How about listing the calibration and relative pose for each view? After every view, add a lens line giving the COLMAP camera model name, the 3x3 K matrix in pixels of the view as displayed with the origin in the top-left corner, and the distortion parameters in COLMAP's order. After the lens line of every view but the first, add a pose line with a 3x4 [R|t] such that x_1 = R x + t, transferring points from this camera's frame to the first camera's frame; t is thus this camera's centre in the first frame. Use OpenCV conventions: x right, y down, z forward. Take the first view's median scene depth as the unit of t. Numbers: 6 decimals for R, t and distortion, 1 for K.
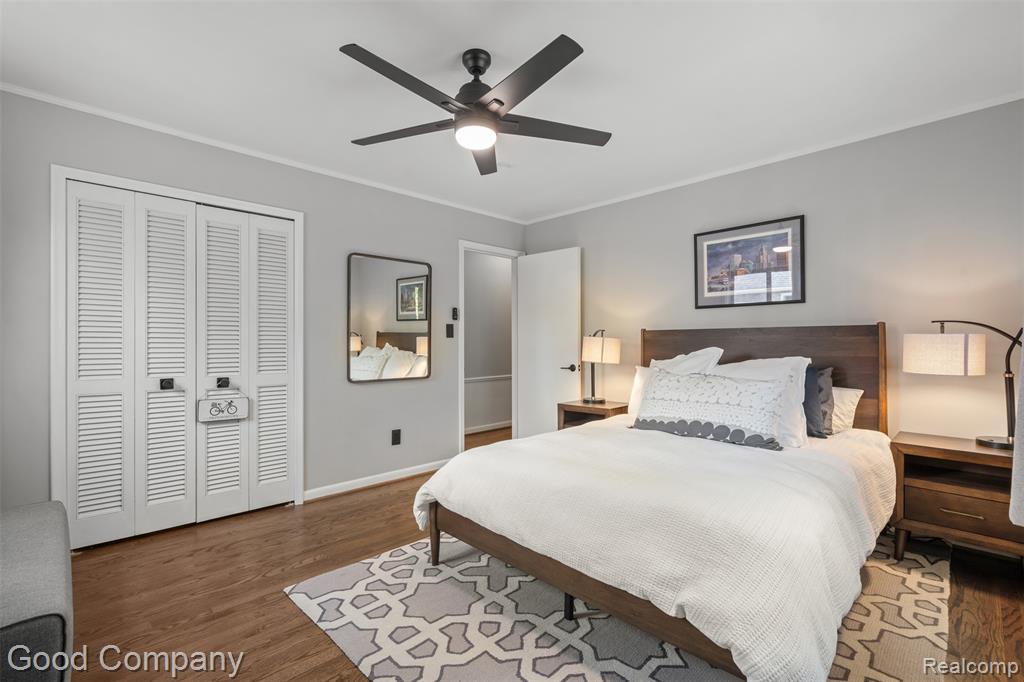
lens RADIAL K [[465.2, 0, 513.3], [0, 465.2, 339.7], [0, 0, 1]] dist [-0.003776, 0.001650]
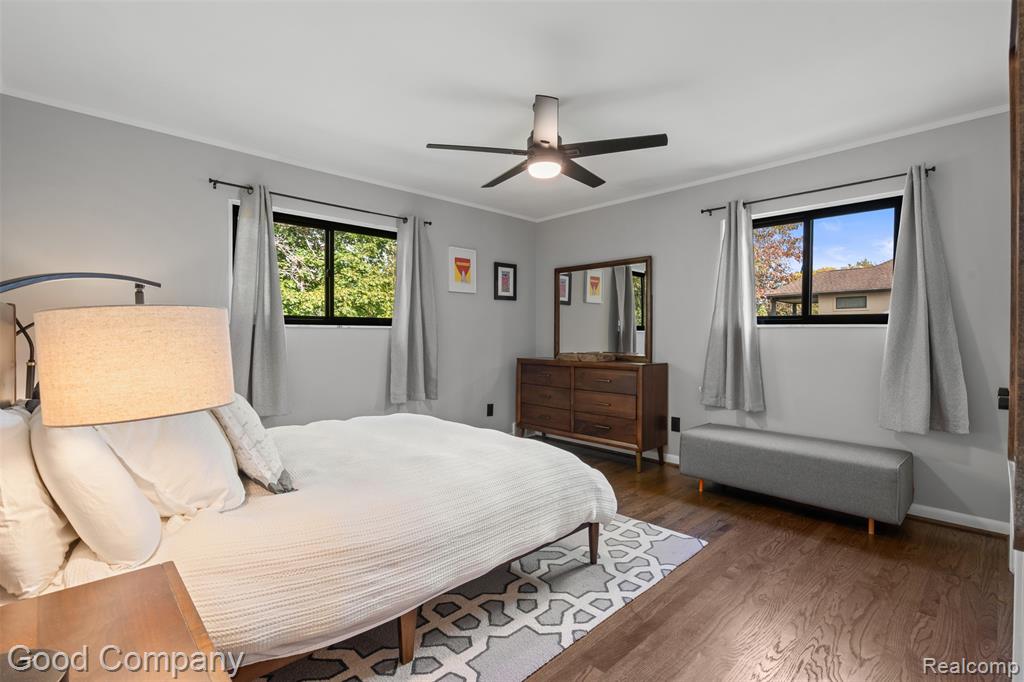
lens RADIAL K [[465.2, 0, 515.0], [0, 465.2, 339.7], [0, 0, 1]] dist [-0.003776, 0.001650]
pose [[-0.999986, -0.002815, 0.004394, -0.007776], [-0.002803, 0.999992, 0.002814, 0.018066], [-0.004402, 0.002801, -0.999986, 2.038028]]
